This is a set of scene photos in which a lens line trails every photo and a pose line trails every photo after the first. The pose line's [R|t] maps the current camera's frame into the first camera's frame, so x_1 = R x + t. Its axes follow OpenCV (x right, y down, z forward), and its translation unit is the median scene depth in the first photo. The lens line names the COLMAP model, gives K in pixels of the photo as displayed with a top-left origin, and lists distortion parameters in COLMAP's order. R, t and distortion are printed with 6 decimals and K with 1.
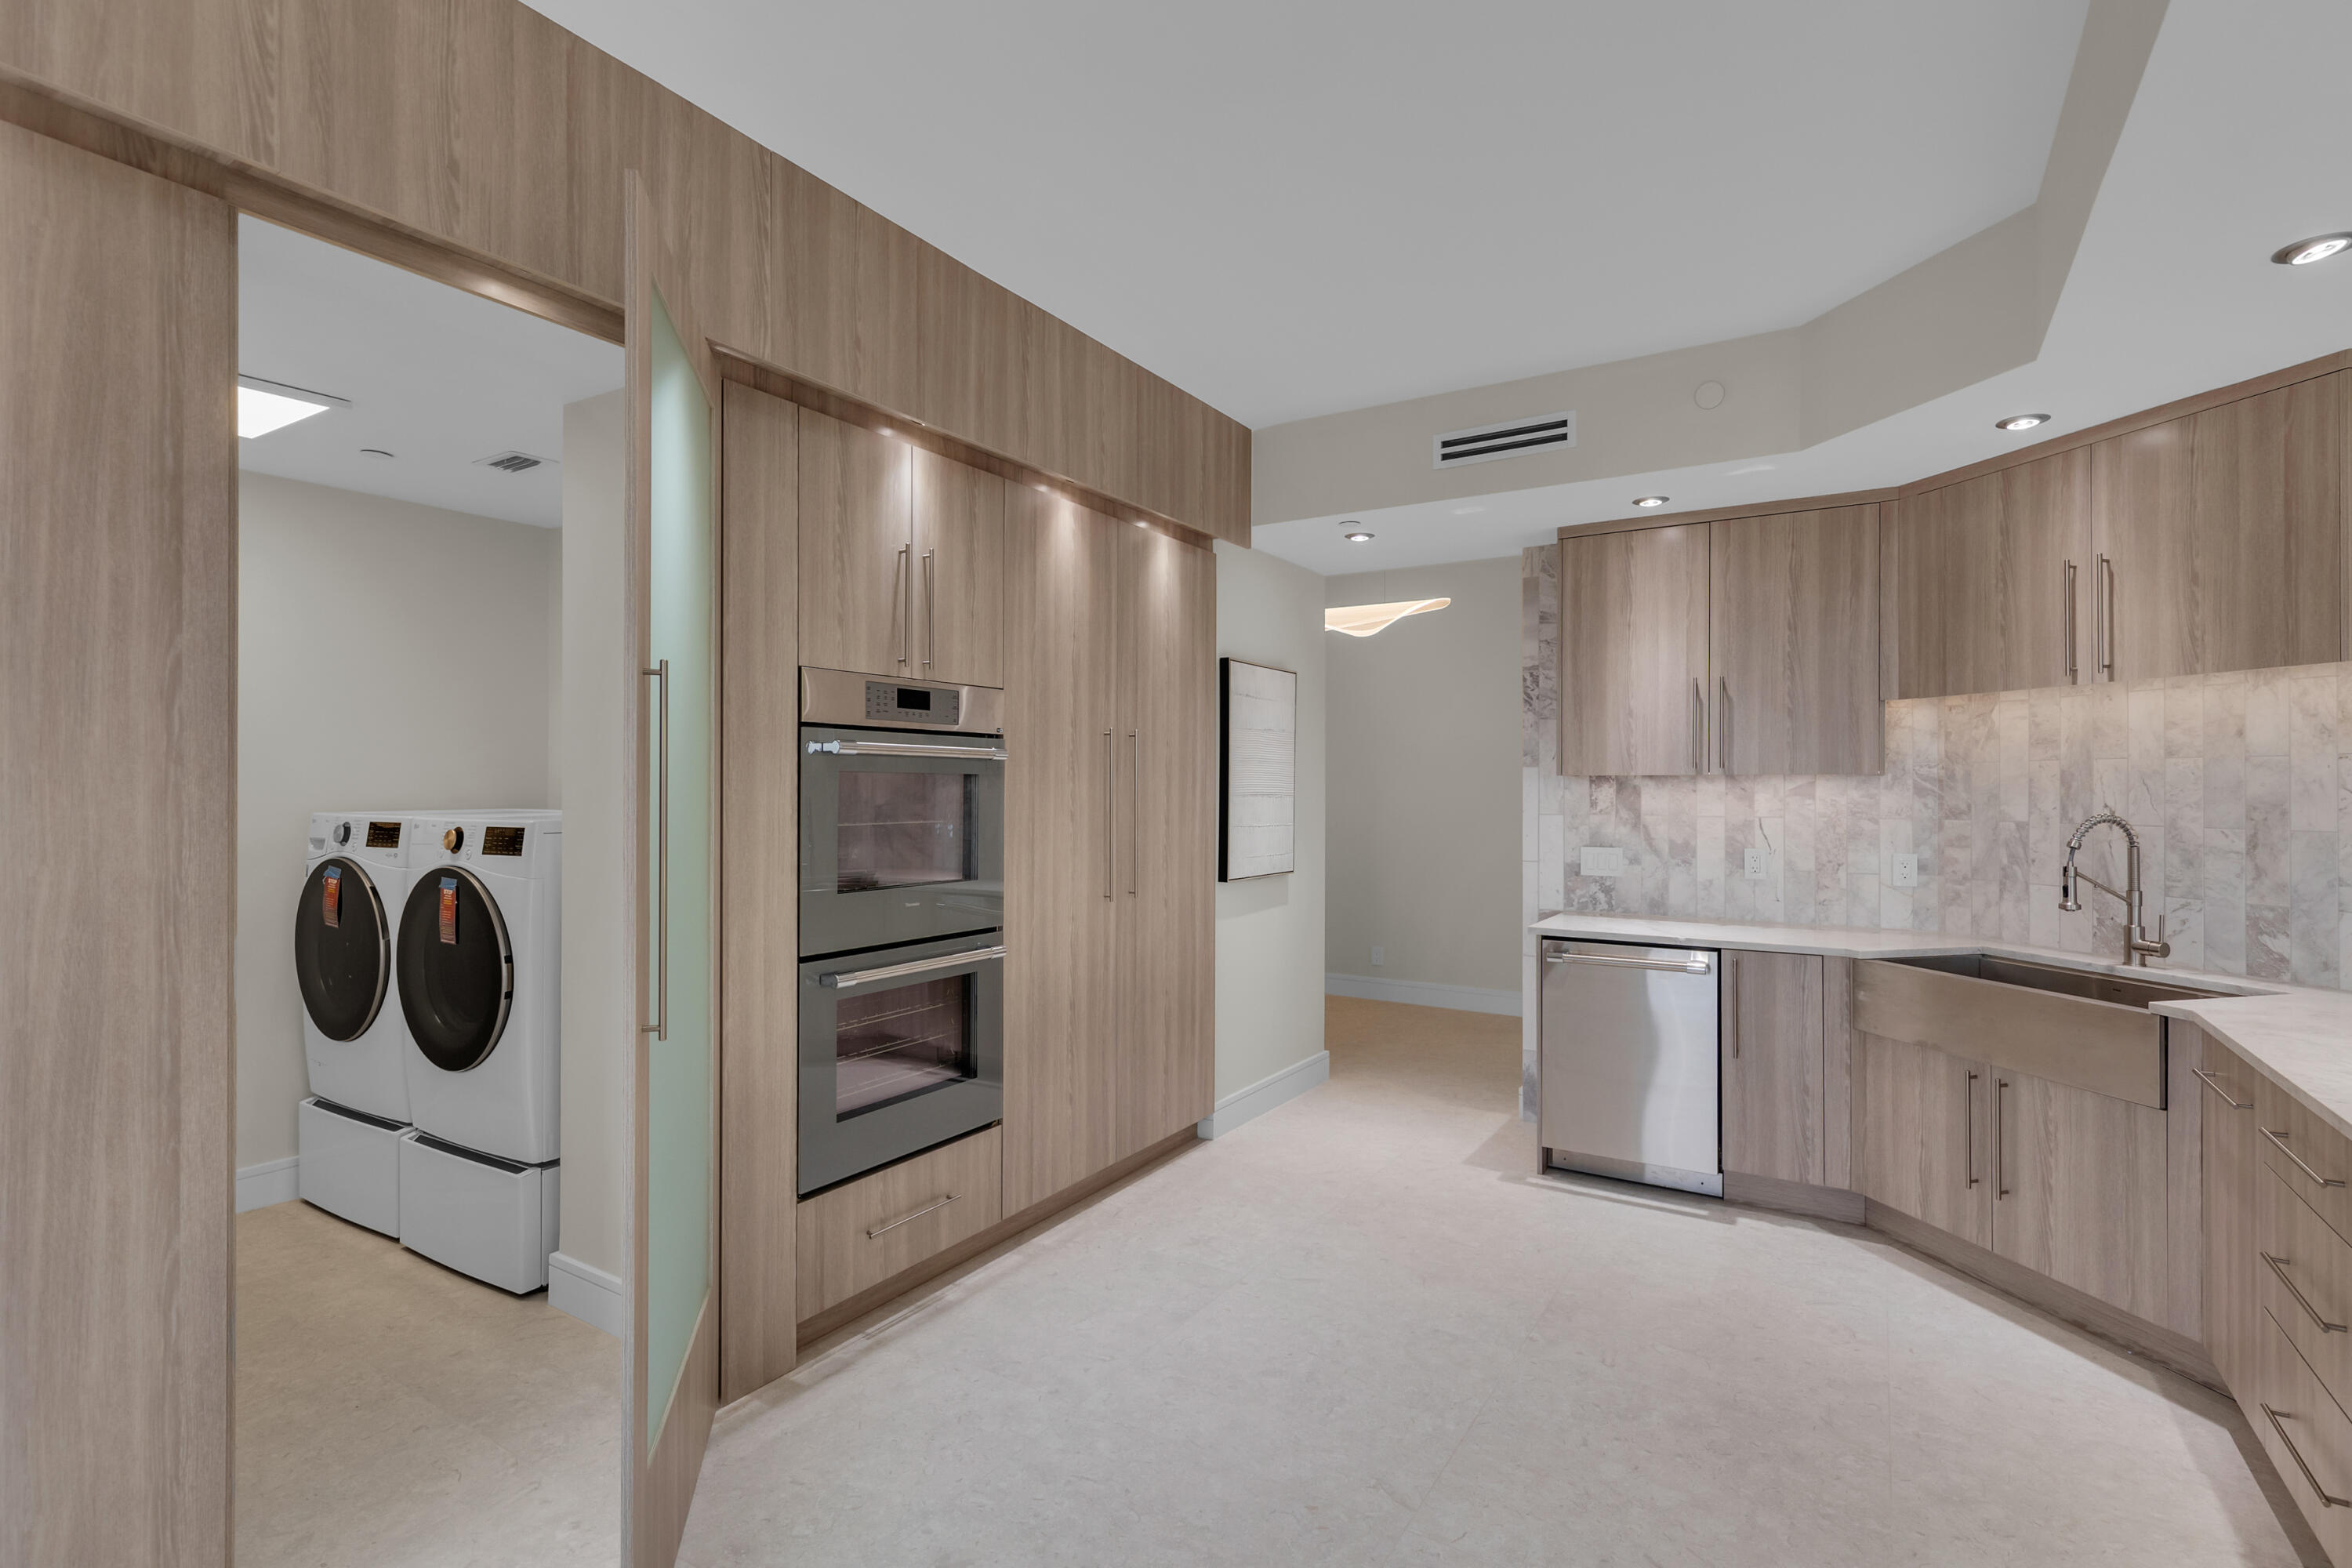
lens RADIAL K [[1106.5, 0, 1187.7], [0, 1106.5, 783.6], [0, 0, 1]] dist [0.009399, -0.001826]
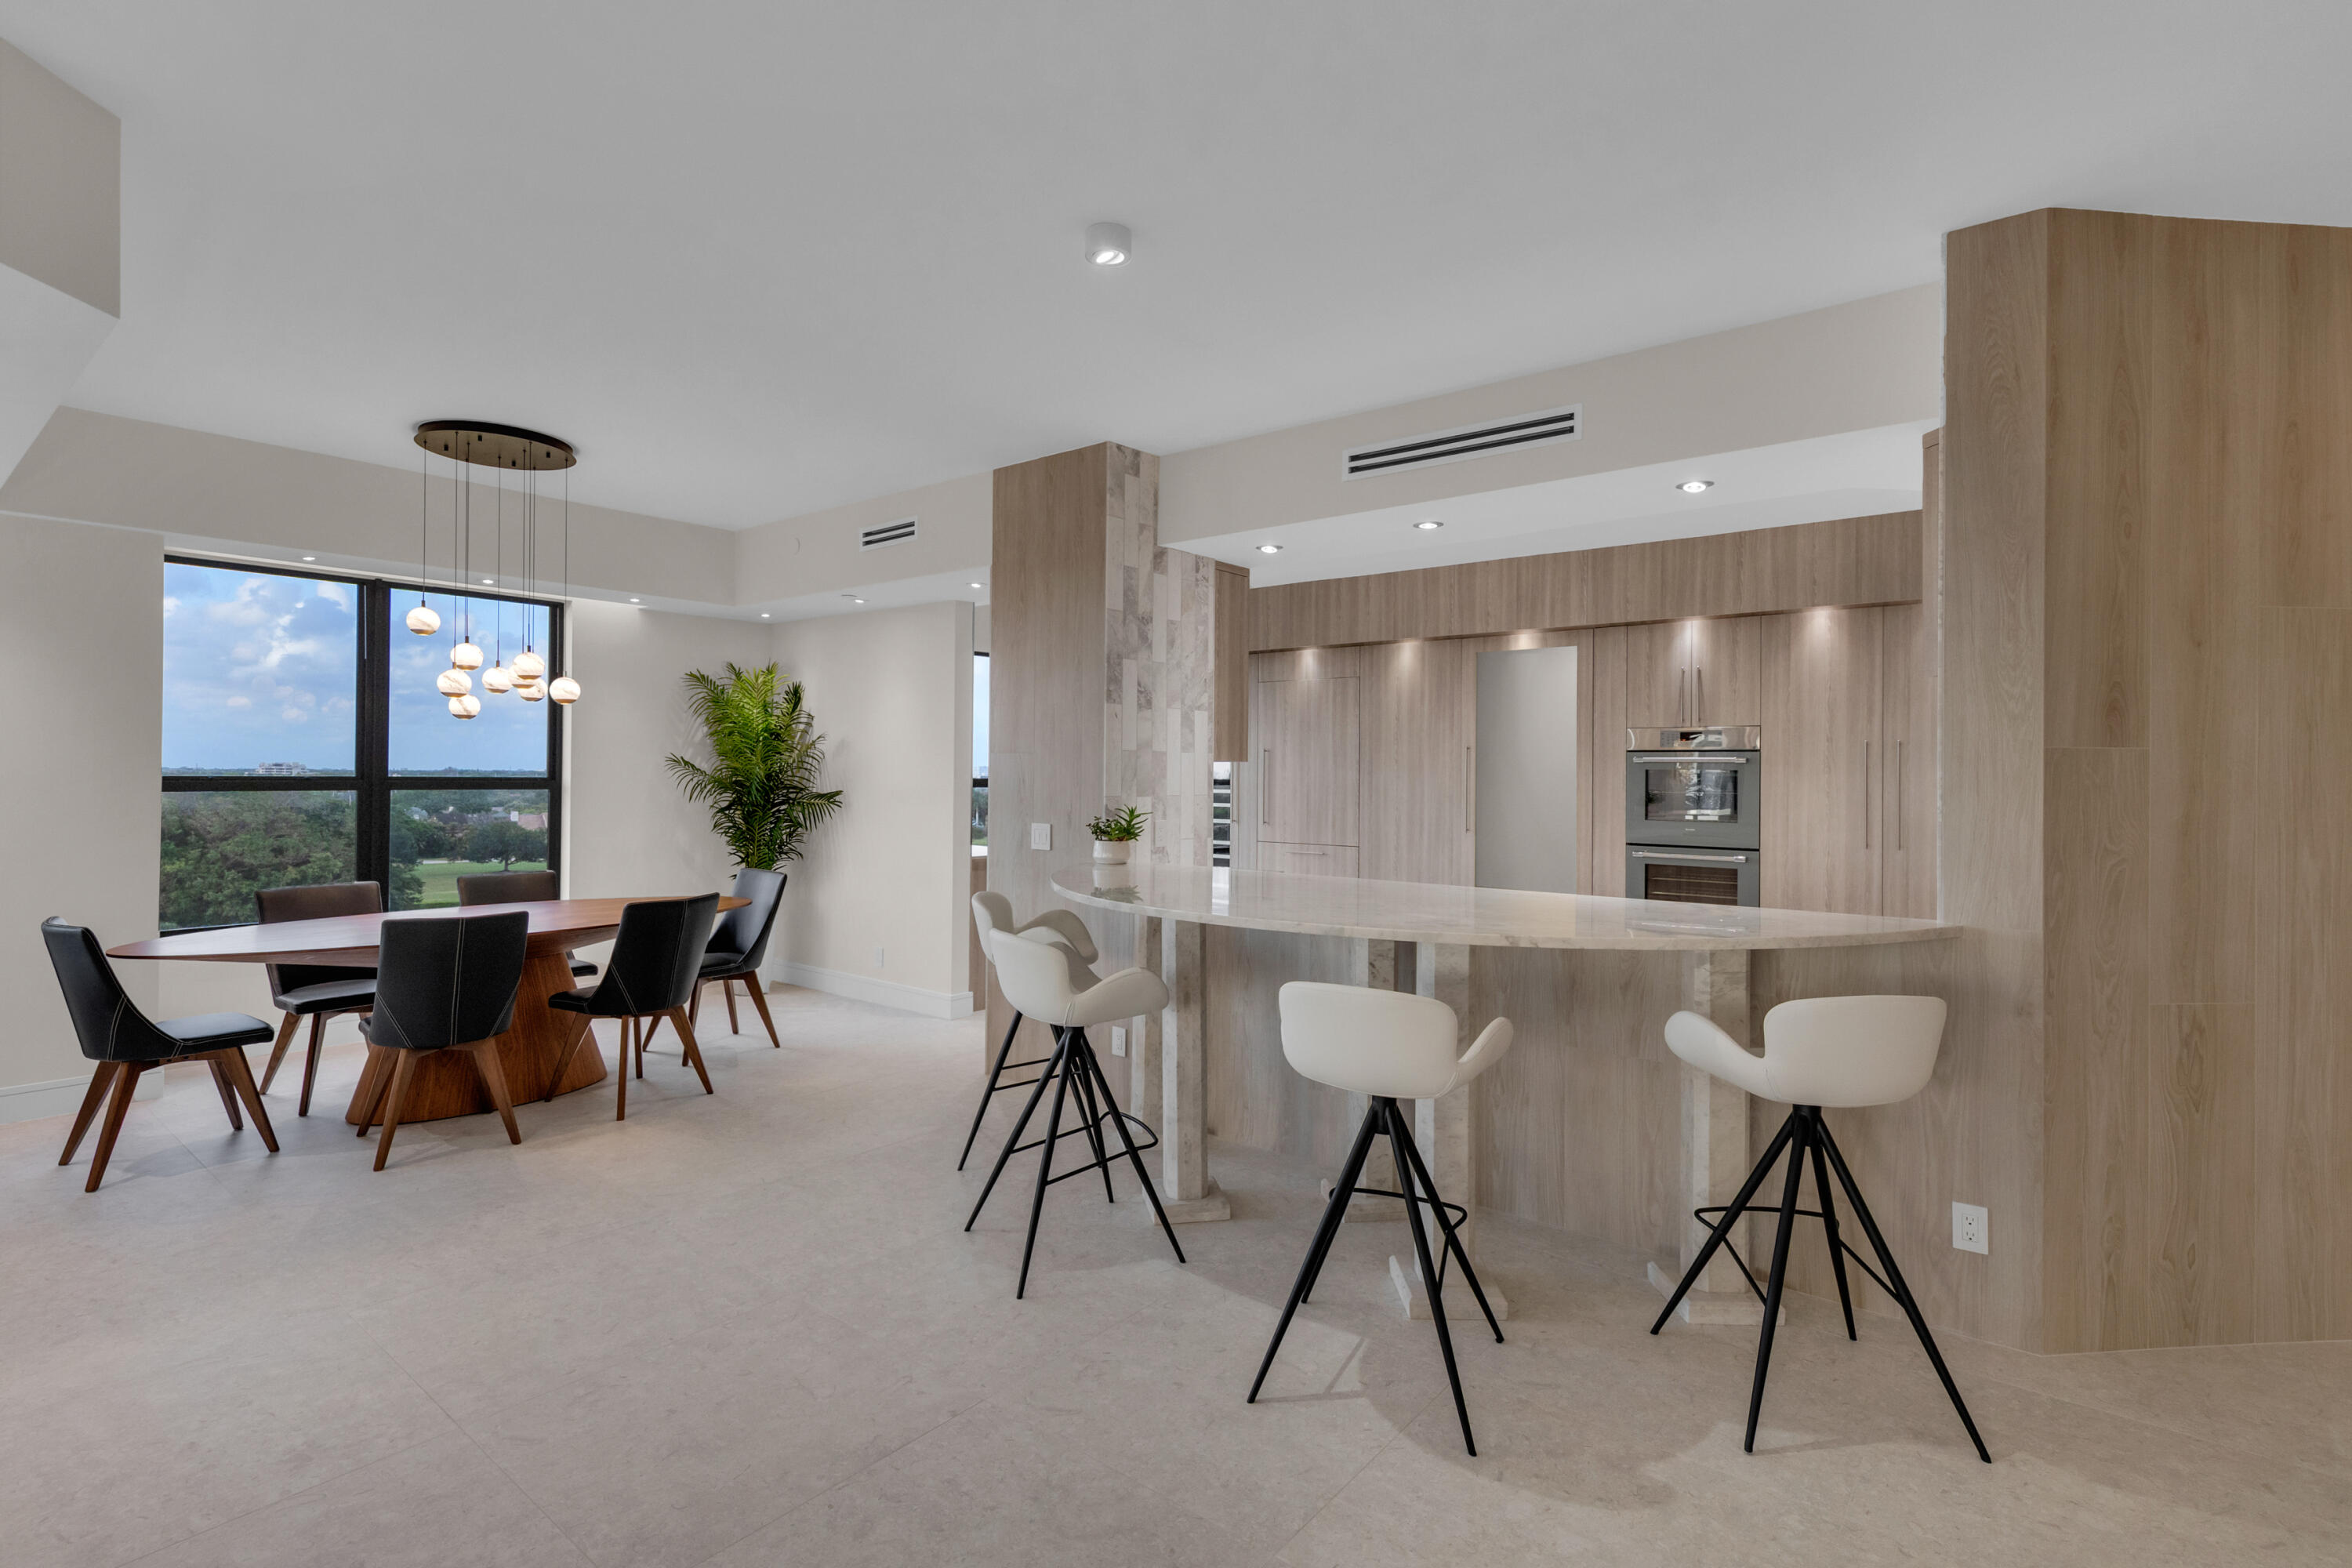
lens RADIAL K [[1106.5, 0, 1178.7], [0, 1106.5, 769.0], [0, 0, 1]] dist [0.009399, -0.001826]
pose [[-0.123626, -0.006050, -0.992310, 1.760228], [-0.005163, 0.999972, -0.005454, 0.005421], [0.992315, 0.004449, -0.123654, 0.222278]]
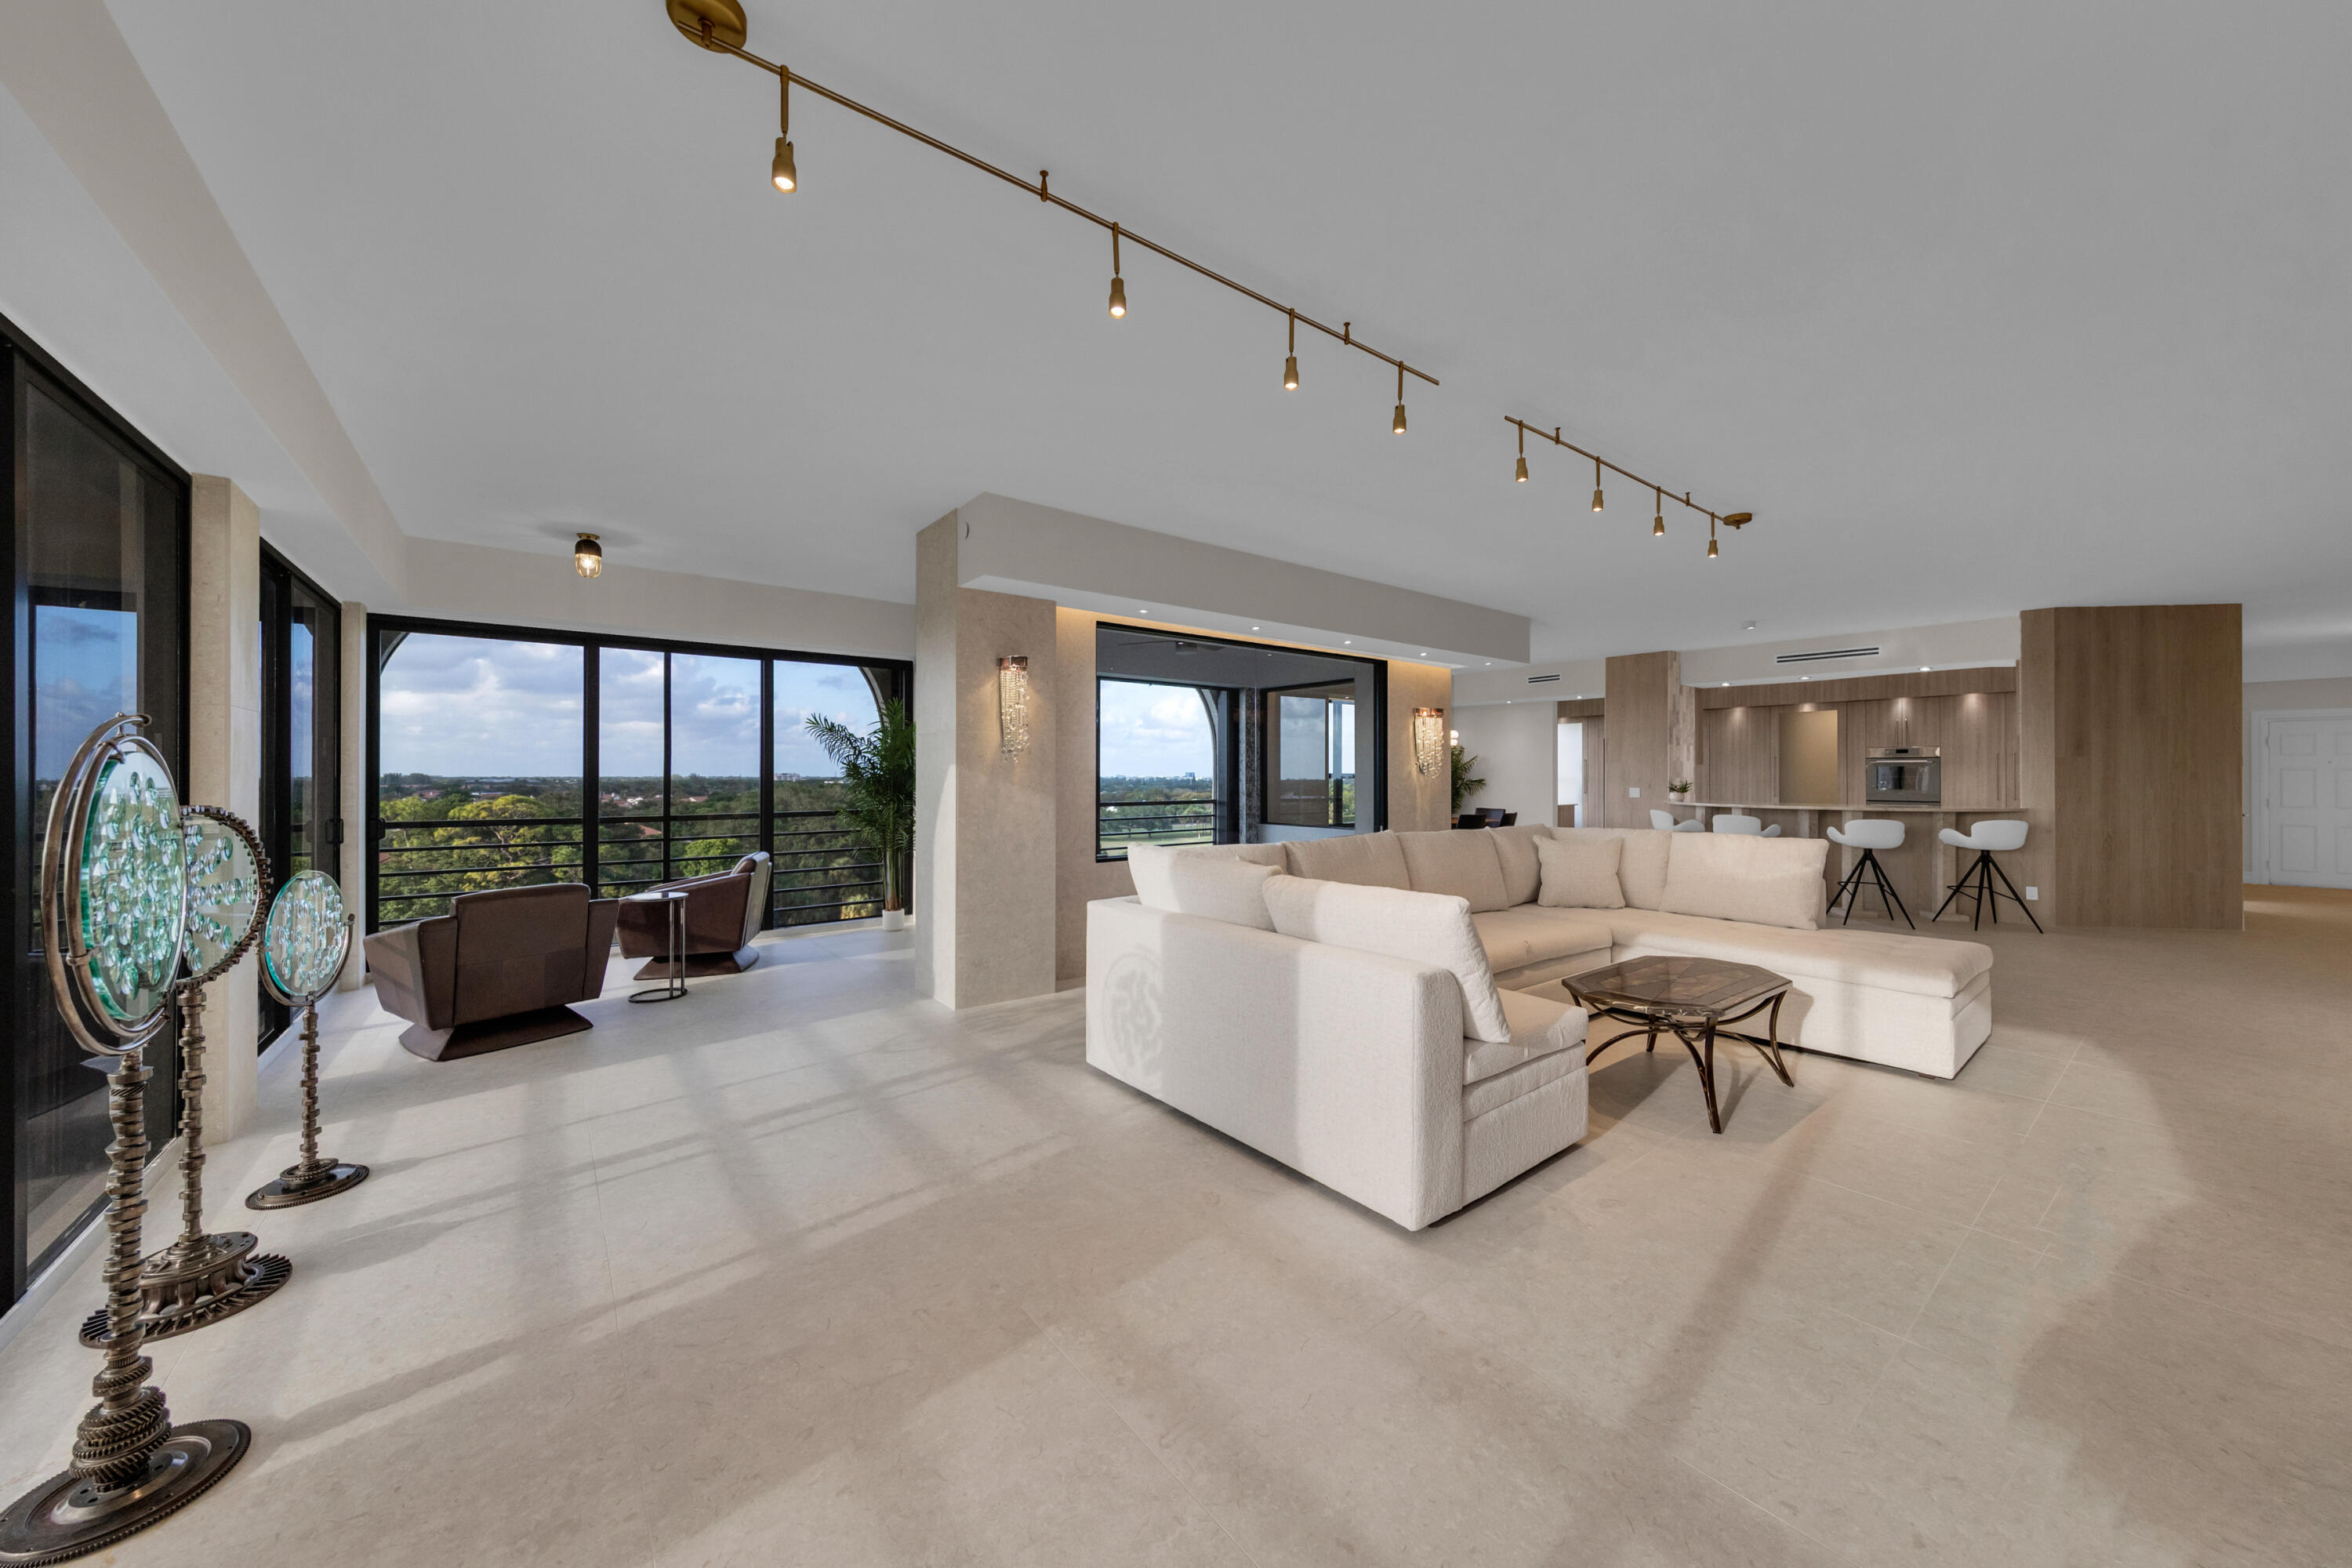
lens RADIAL K [[796.4, 0, 1190.7], [0, 796.4, 774.7], [0, 0, 1]] dist [0.005121, -0.000471]
pose [[-0.353932, -0.003219, -0.935266, 3.566630], [0.003066, 0.999985, -0.004602, 0.030258], [0.935266, -0.004496, -0.353916, -0.594101]]
